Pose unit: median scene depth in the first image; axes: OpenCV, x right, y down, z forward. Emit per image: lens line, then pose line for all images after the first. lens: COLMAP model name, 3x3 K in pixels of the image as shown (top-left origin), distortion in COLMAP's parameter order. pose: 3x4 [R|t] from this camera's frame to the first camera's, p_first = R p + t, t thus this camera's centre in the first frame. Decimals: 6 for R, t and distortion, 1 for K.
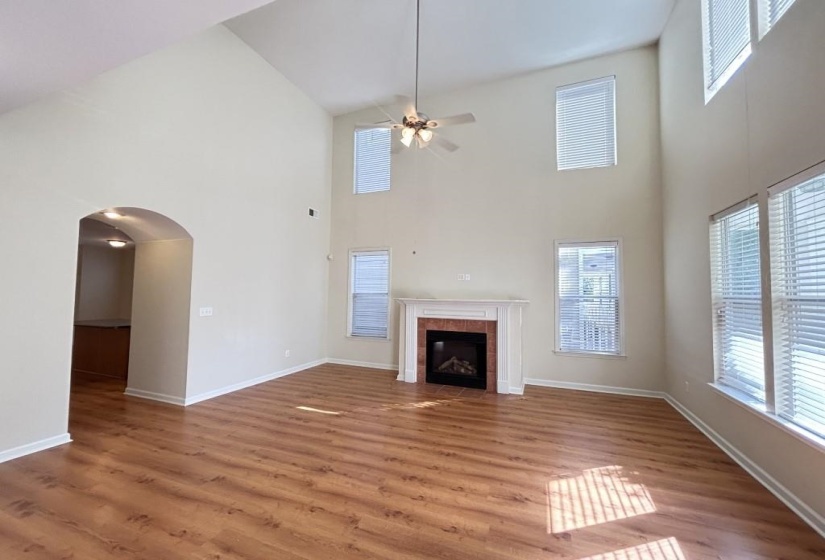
lens RADIAL K [[321.3, 0, 411.8], [0, 321.3, 277.6], [0, 0, 1]] dist [0.005153, -0.000252]
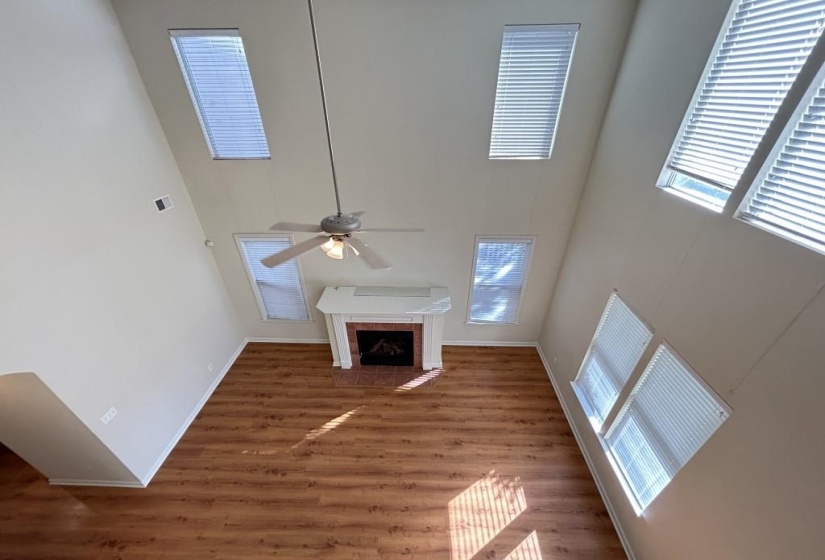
lens RADIAL K [[321.3, 0, 403.1], [0, 321.3, 291.1], [0, 0, 1]] dist [0.005153, -0.000252]
pose [[0.939726, -0.220751, 0.261122, -0.058311], [0.019100, 0.796369, 0.604509, -0.604708], [-0.341396, -0.563085, 0.752585, 0.261817]]
